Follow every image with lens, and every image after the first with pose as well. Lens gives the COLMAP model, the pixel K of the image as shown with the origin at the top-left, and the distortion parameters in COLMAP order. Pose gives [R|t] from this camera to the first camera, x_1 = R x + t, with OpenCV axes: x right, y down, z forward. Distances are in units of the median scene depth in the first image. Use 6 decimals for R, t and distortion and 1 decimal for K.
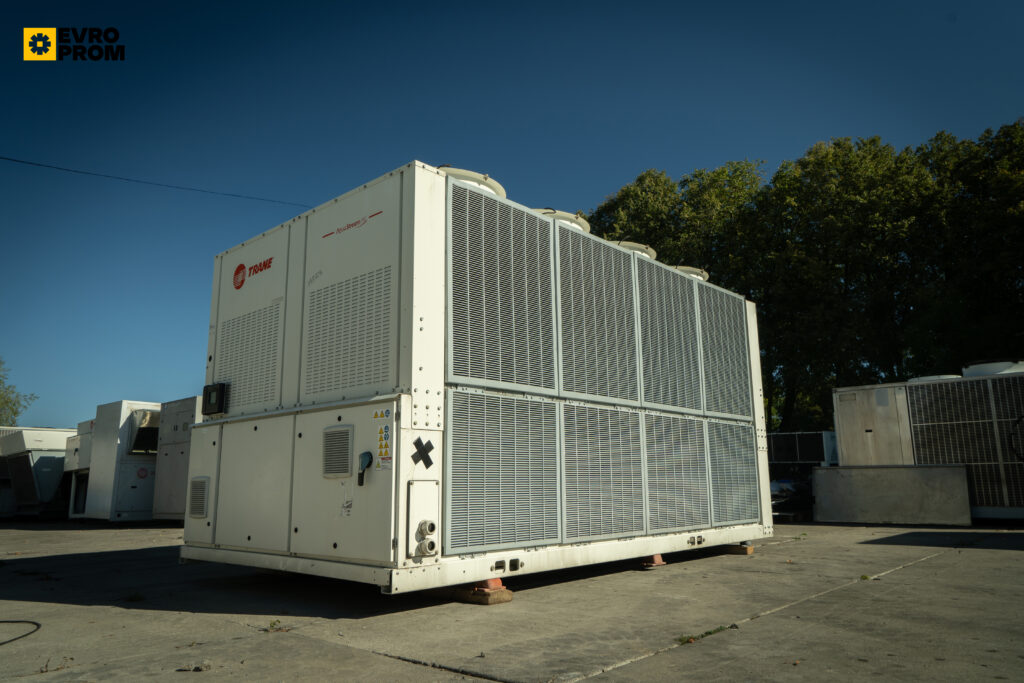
lens RADIAL K [[703.3, 0, 512.5], [0, 703.3, 348.7], [0, 0, 1]] dist [-0.000034, -0.001874]
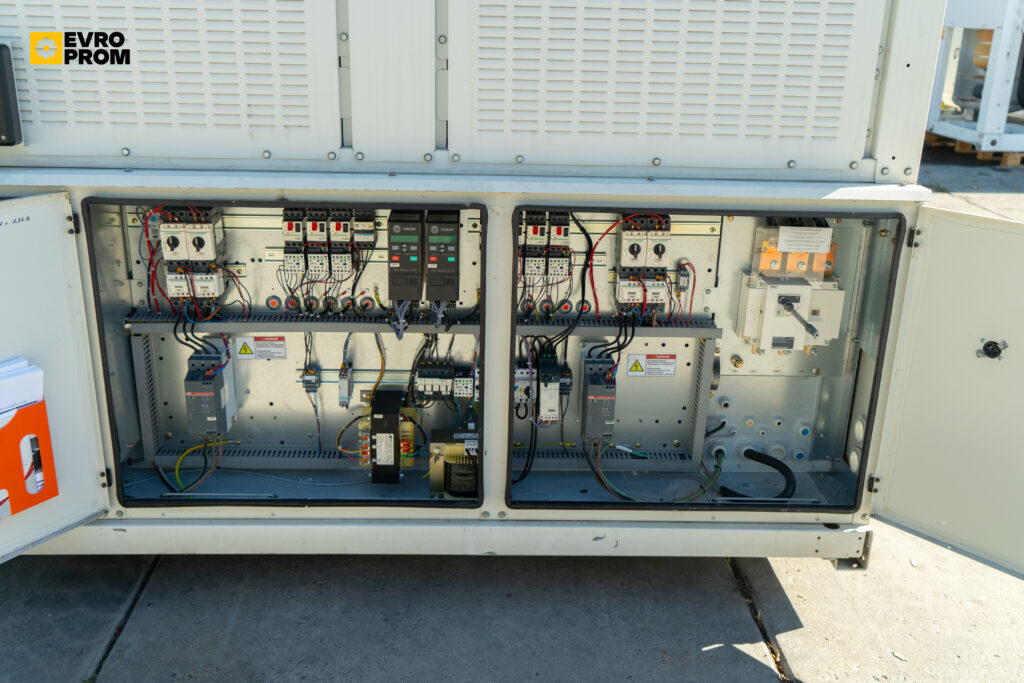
lens RADIAL K [[971.3, 0, 518.3], [0, 971.3, 337.0], [0, 0, 1]] dist [0.018799, 0.000000]
pose [[0.707860, -0.207924, 0.675057, -0.620714], [-0.164975, 0.880596, 0.444223, -0.065986], [-0.686817, -0.425815, 0.589036, 0.623998]]
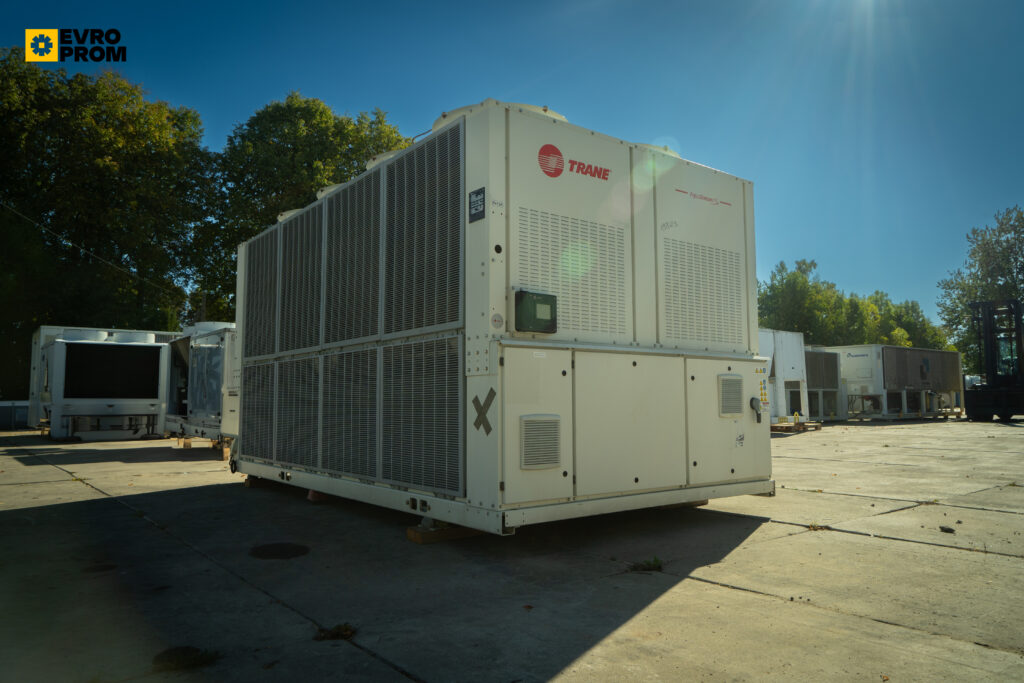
lens RADIAL K [[703.3, 0, 530.5], [0, 703.3, 336.0], [0, 0, 1]] dist [-0.000034, -0.001874]
pose [[0.166215, 0.103772, 0.980614, -1.302030], [-0.186992, 0.979721, -0.071983, 0.170106], [-0.968198, -0.171402, 0.182248, 0.973225]]
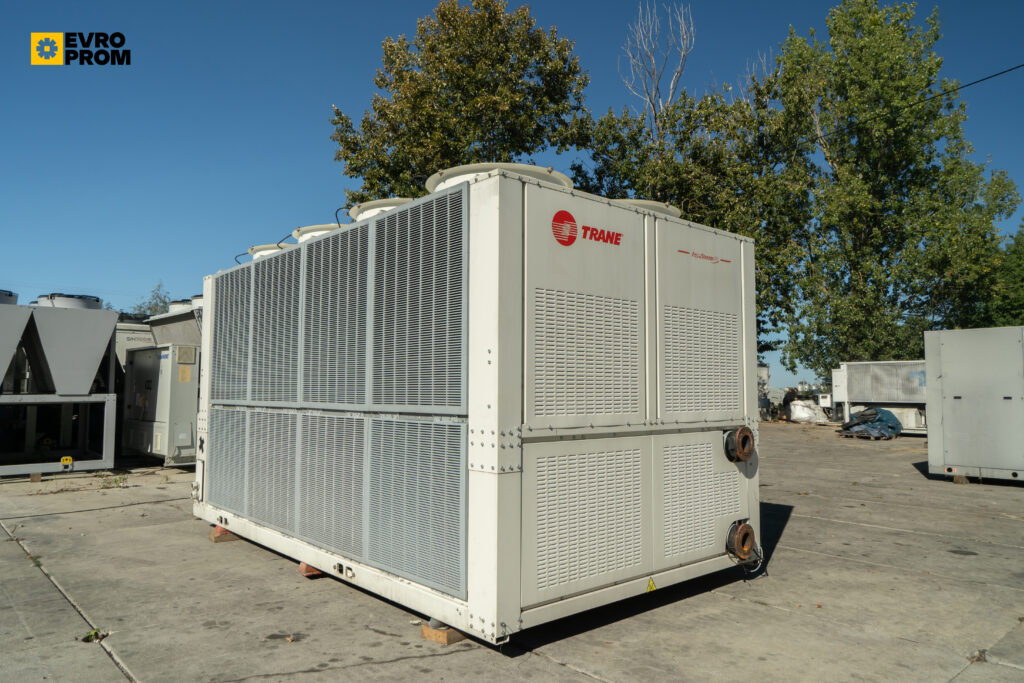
lens RADIAL K [[703.3, 0, 516.9], [0, 703.3, 346.3], [0, 0, 1]] dist [-0.000034, -0.001874]
pose [[-0.109906, -0.052206, -0.992570, 1.307621], [0.188869, 0.979328, -0.072422, 0.149834], [0.975833, -0.195426, -0.097774, 1.652155]]
